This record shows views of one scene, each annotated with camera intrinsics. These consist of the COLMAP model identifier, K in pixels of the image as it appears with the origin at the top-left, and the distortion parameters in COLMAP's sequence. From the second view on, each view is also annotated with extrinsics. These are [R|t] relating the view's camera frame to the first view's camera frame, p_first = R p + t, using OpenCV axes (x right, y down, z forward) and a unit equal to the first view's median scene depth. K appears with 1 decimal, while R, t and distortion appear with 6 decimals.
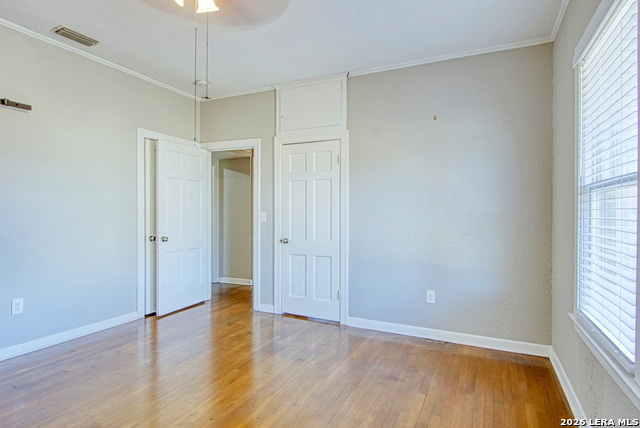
lens RADIAL K [[338.3, 0, 314.6], [0, 338.3, 213.5], [0, 0, 1]] dist [0.004566, -0.006709]
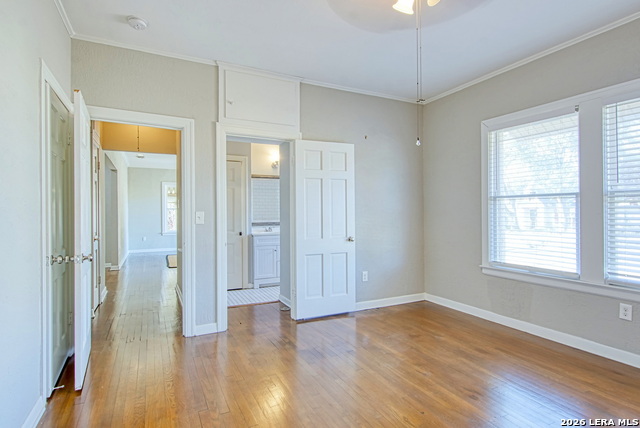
lens RADIAL K [[338.3, 0, 303.6], [0, 338.3, 209.7], [0, 0, 1]] dist [0.004566, -0.006709]
pose [[0.632420, -0.008519, 0.774579, -0.805514], [0.015672, 0.999876, -0.001798, -0.004715], [-0.774467, 0.013276, 0.632475, 0.383380]]
